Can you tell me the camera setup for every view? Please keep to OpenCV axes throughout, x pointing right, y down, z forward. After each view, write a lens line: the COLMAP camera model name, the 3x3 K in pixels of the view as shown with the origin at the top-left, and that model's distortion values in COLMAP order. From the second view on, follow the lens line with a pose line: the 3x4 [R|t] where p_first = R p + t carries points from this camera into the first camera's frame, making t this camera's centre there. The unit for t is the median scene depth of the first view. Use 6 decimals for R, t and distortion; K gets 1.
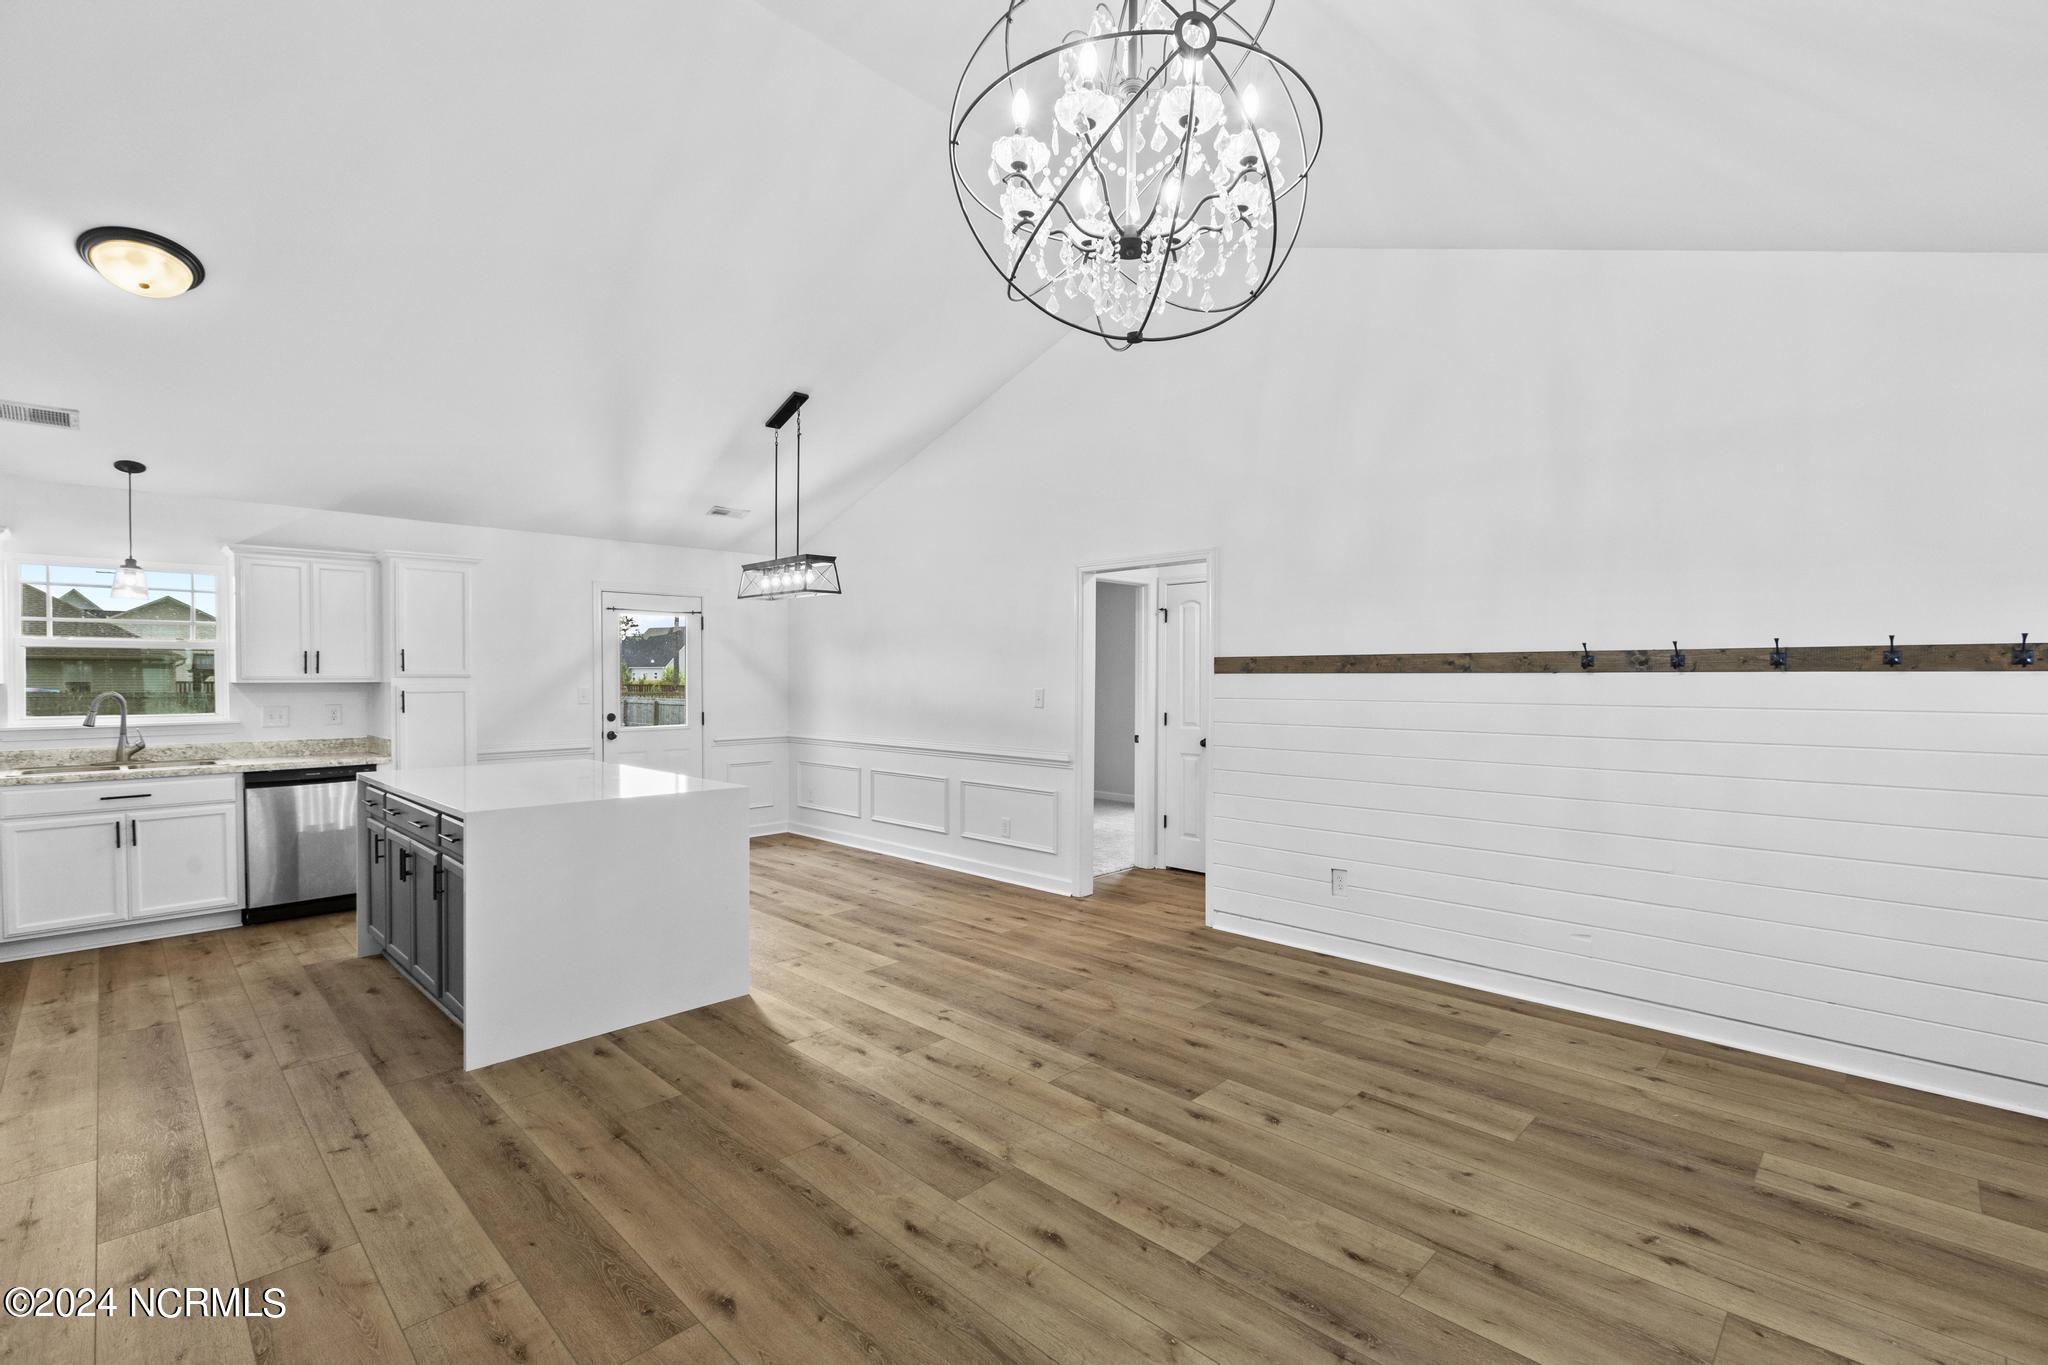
lens RADIAL K [[908.5, 0, 1030.1], [0, 908.5, 686.6], [0, 0, 1]] dist [0.001628, -0.001186]
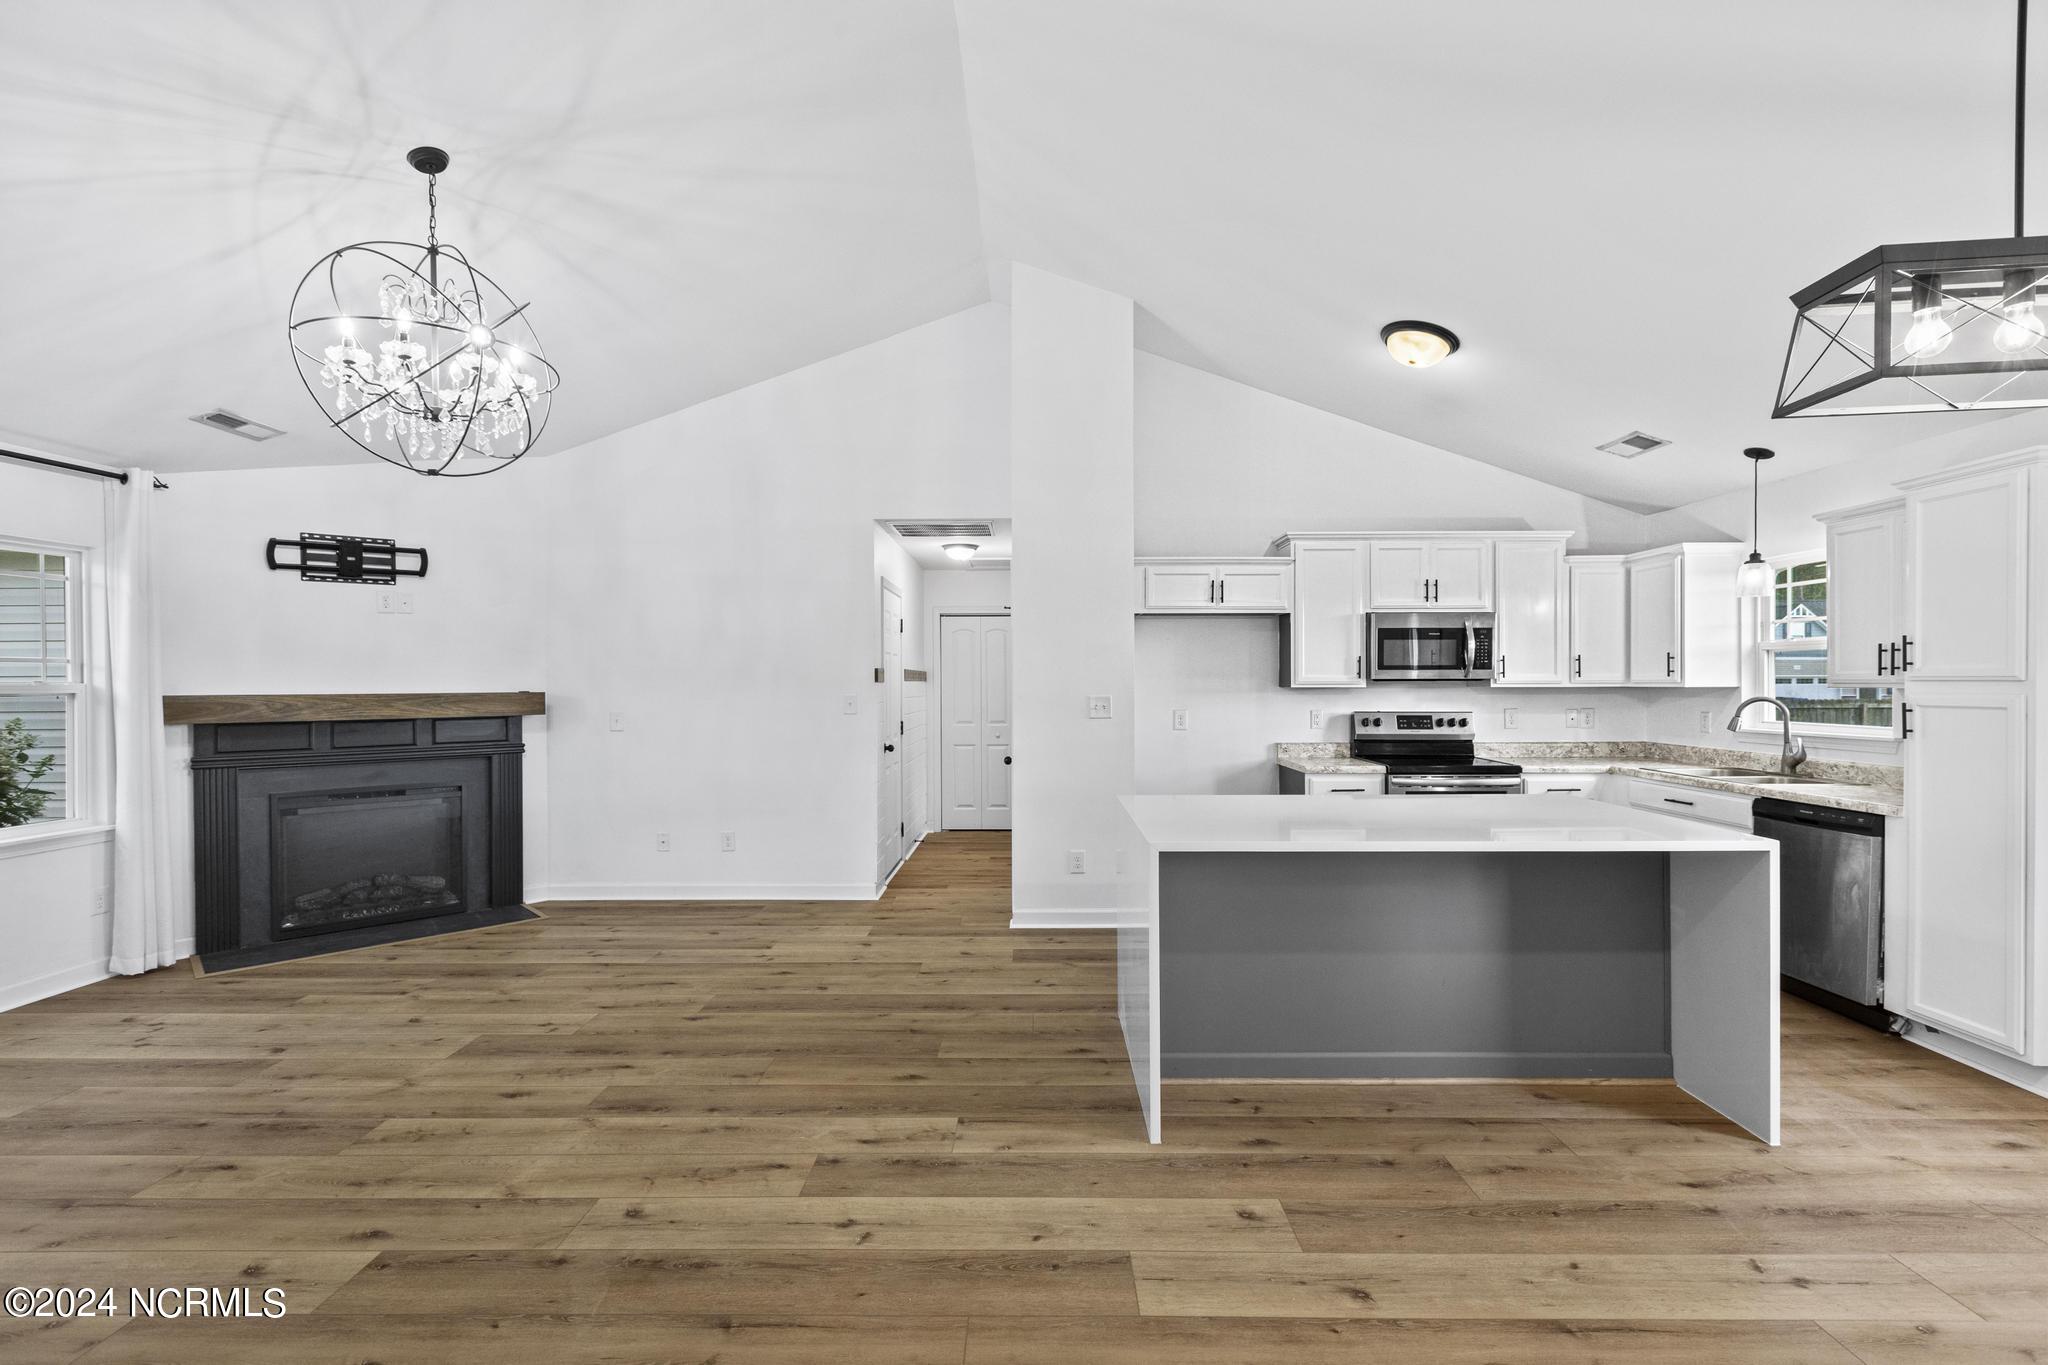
lens RADIAL K [[908.5, 0, 1030.1], [0, 908.5, 686.6], [0, 0, 1]] dist [0.001628, -0.001186]
pose [[-0.723027, 0.006448, -0.690789, 0.218327], [-0.004950, 0.999882, 0.014514, -0.016242], [0.690802, 0.013914, -0.722910, 1.360662]]
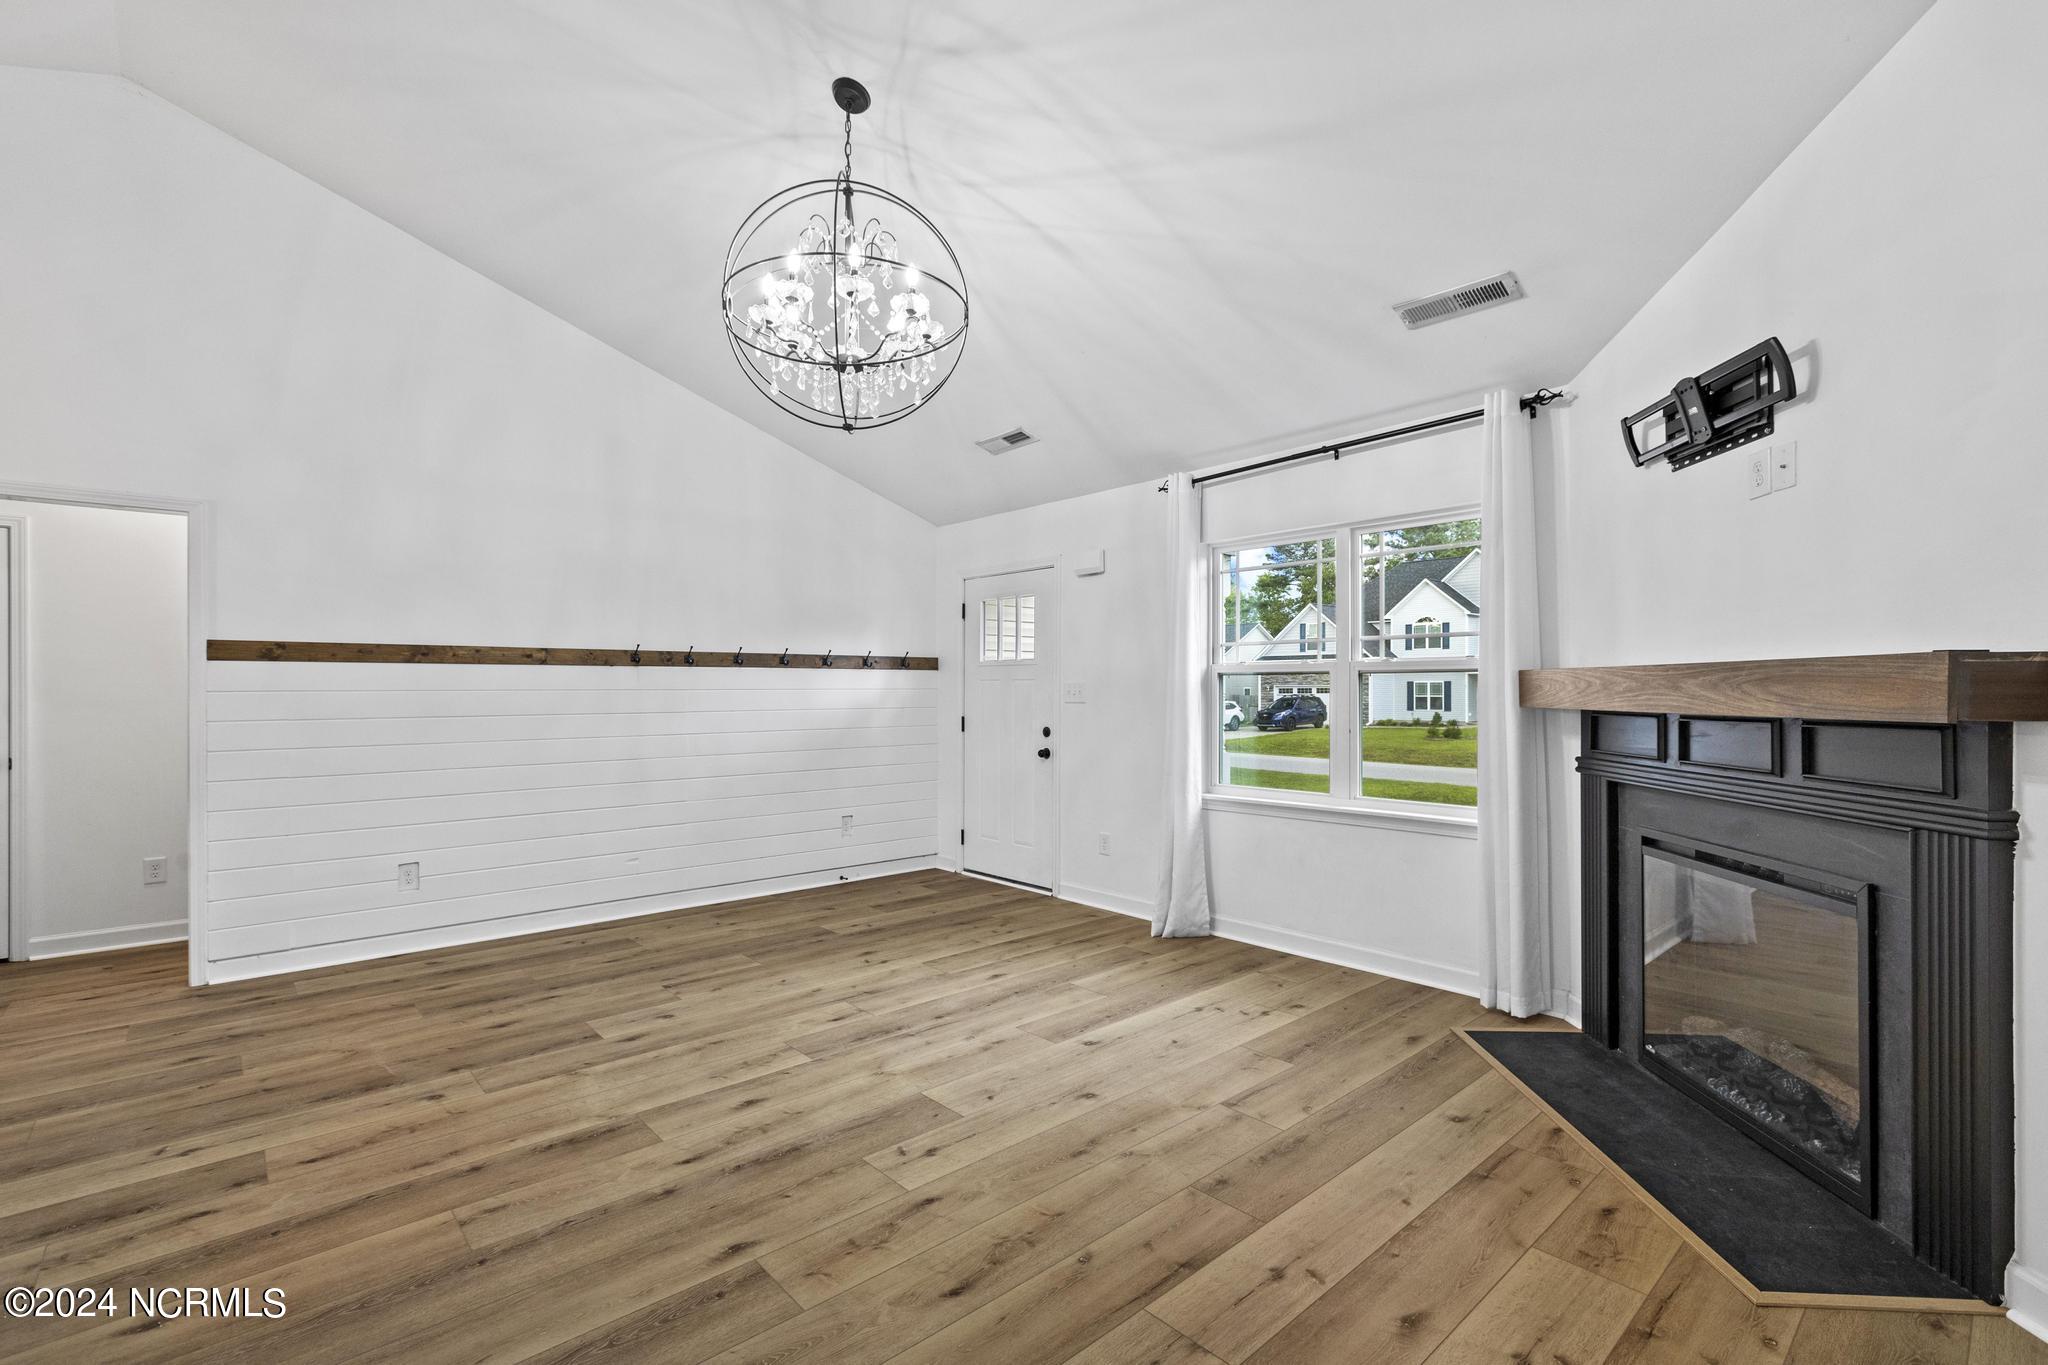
lens RADIAL K [[915.9, 0, 1025.1], [0, 915.9, 687.5], [0, 0, 1]] dist [0.000674, -0.000424]
pose [[0.068224, 0.002284, 0.997667, -0.648828], [0.014711, 0.999886, -0.003295, 0.026673], [-0.997562, 0.014901, 0.068183, 0.288121]]
